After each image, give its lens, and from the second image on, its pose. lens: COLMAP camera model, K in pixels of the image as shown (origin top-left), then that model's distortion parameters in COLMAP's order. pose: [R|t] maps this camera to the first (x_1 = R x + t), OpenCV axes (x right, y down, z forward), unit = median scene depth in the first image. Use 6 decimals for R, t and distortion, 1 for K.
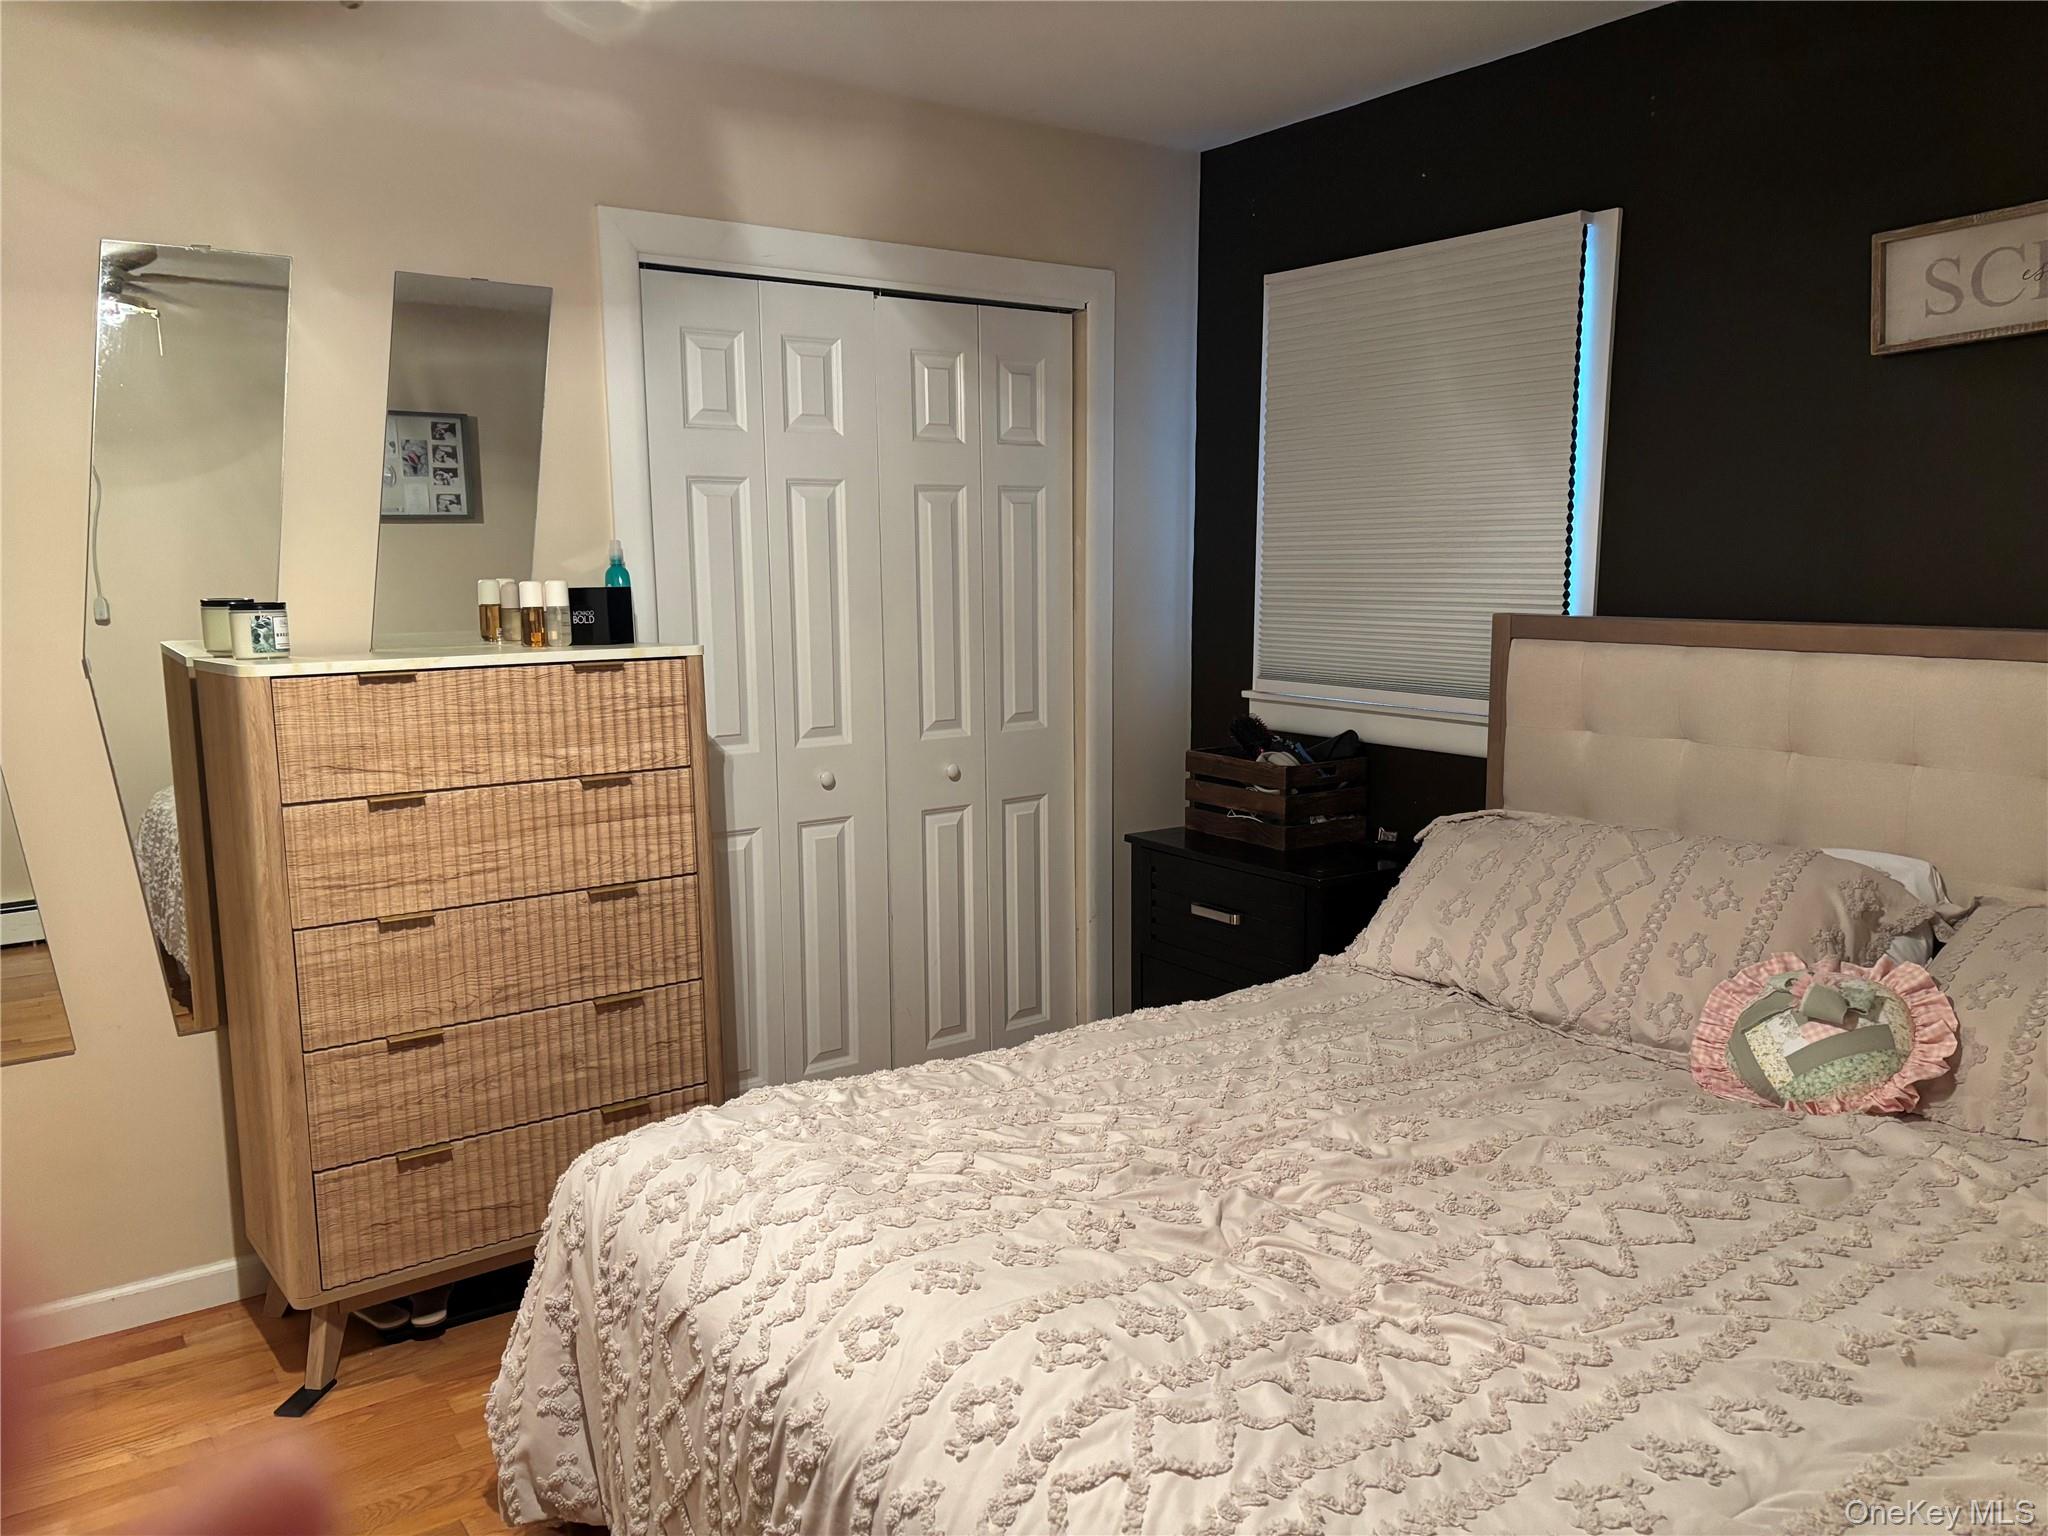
lens RADIAL K [[1541.9, 0, 1016.3], [0, 1541.9, 797.5], [0, 0, 1]] dist [0.072641, -0.083598]
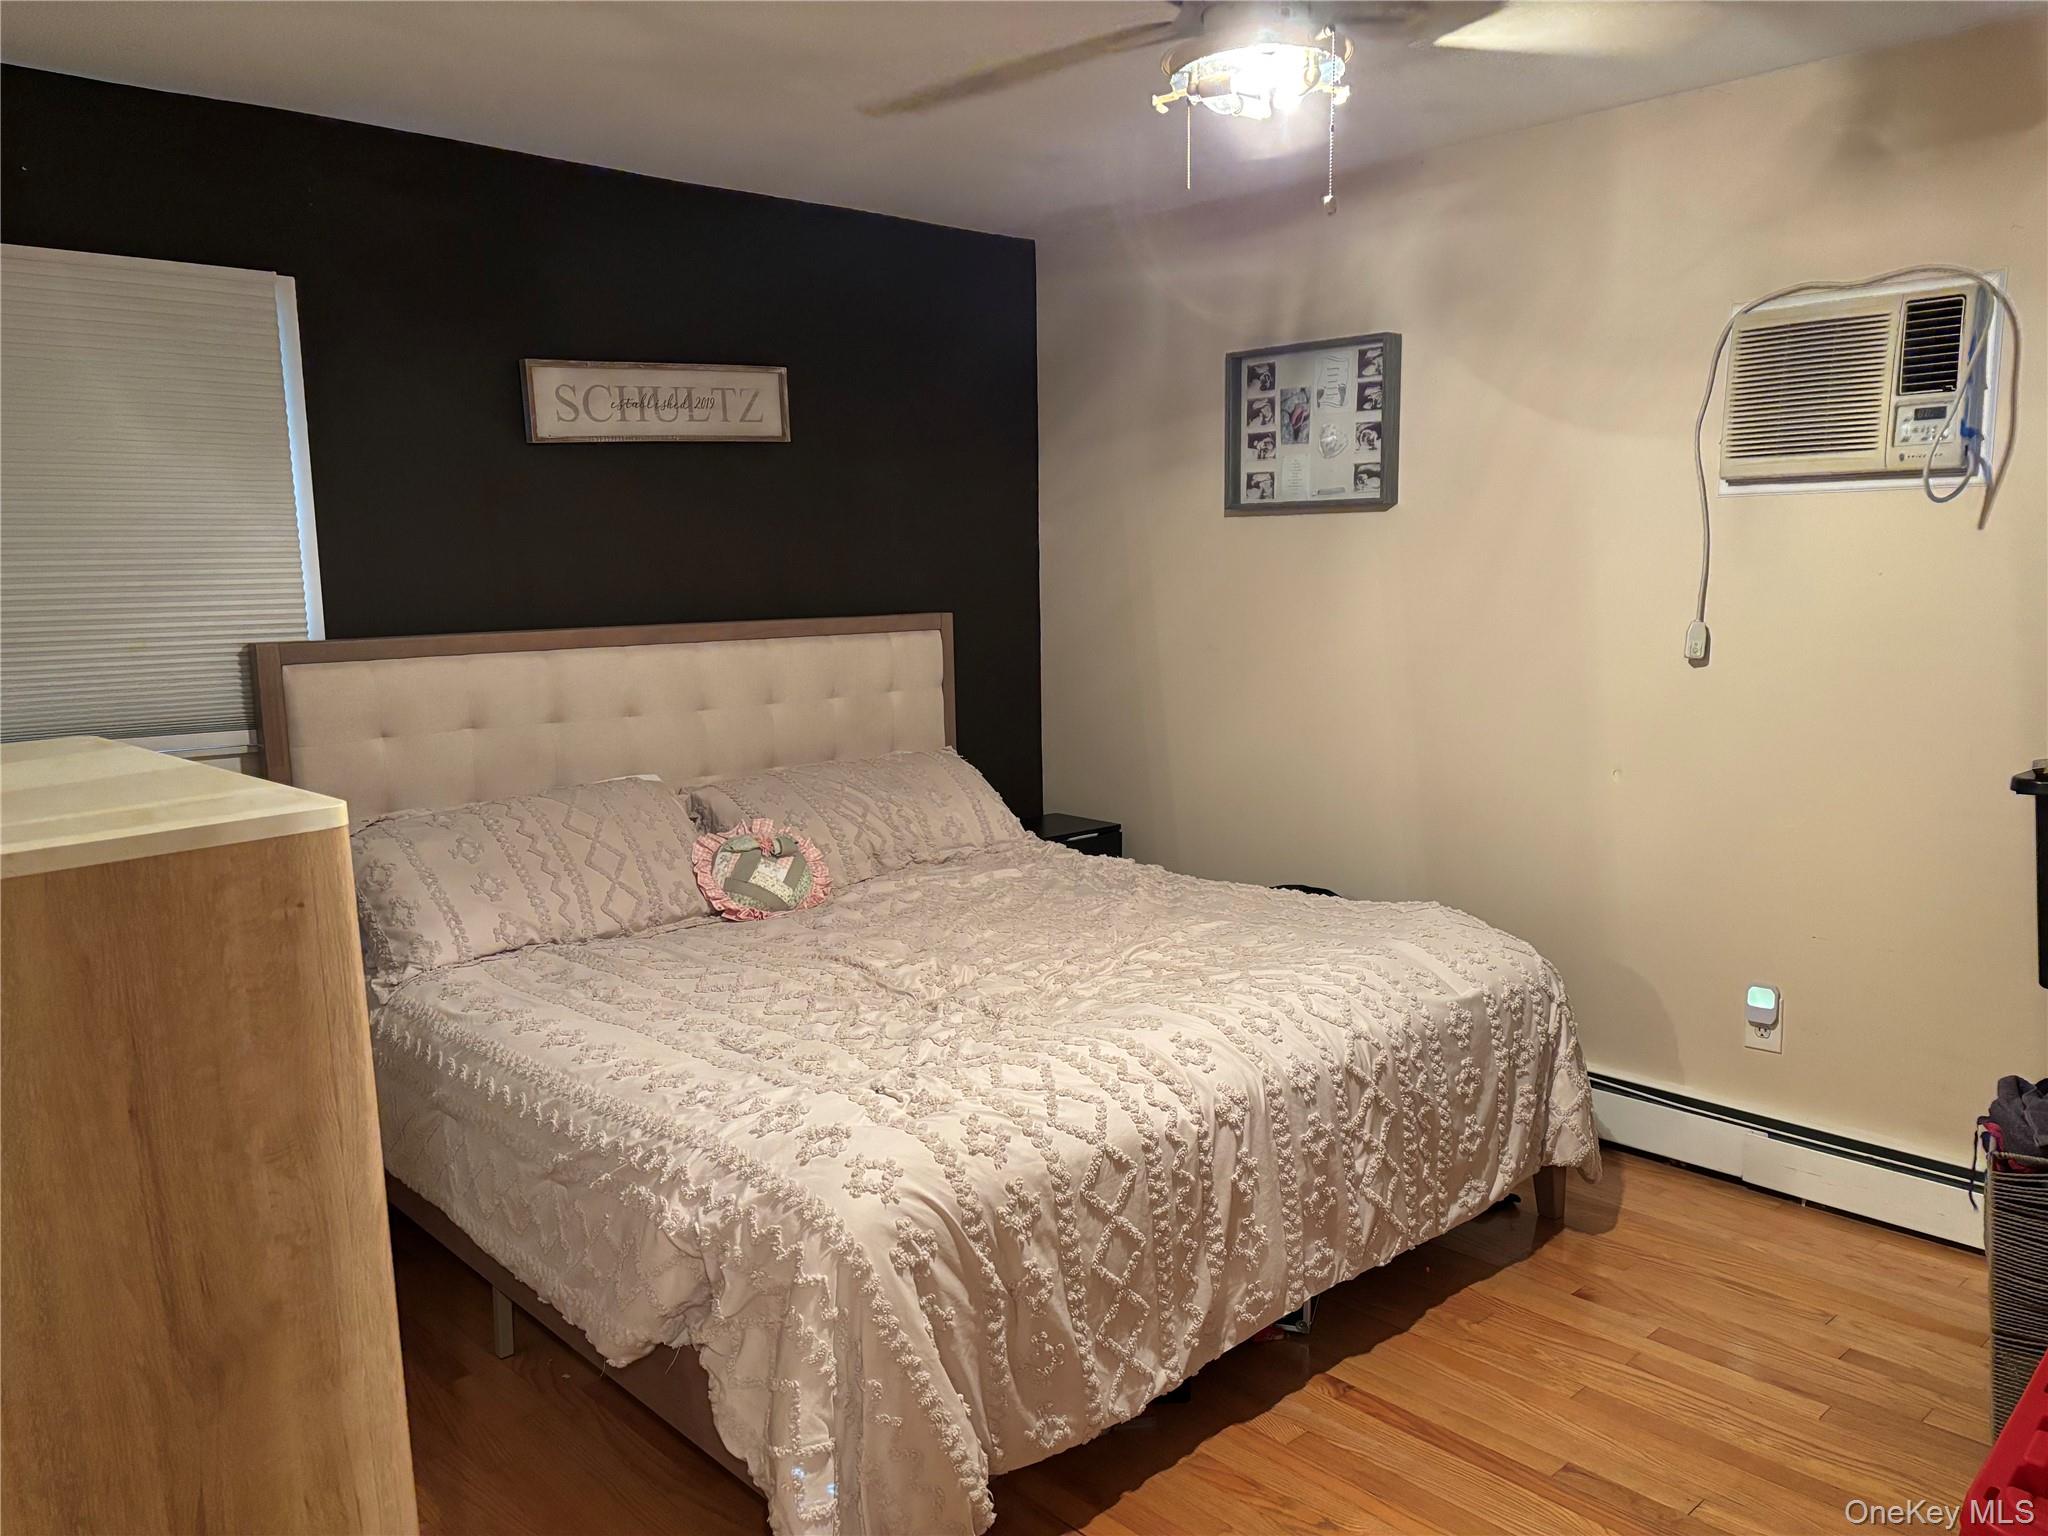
lens RADIAL K [[1541.9, 0, 1016.3], [0, 1541.9, 797.5], [0, 0, 1]] dist [0.072641, -0.083598]
pose [[-0.113567, -0.139772, 0.983650, -0.954563], [0.180548, 0.970667, 0.158772, -0.113507], [-0.976988, 0.195627, -0.085000, 0.754236]]
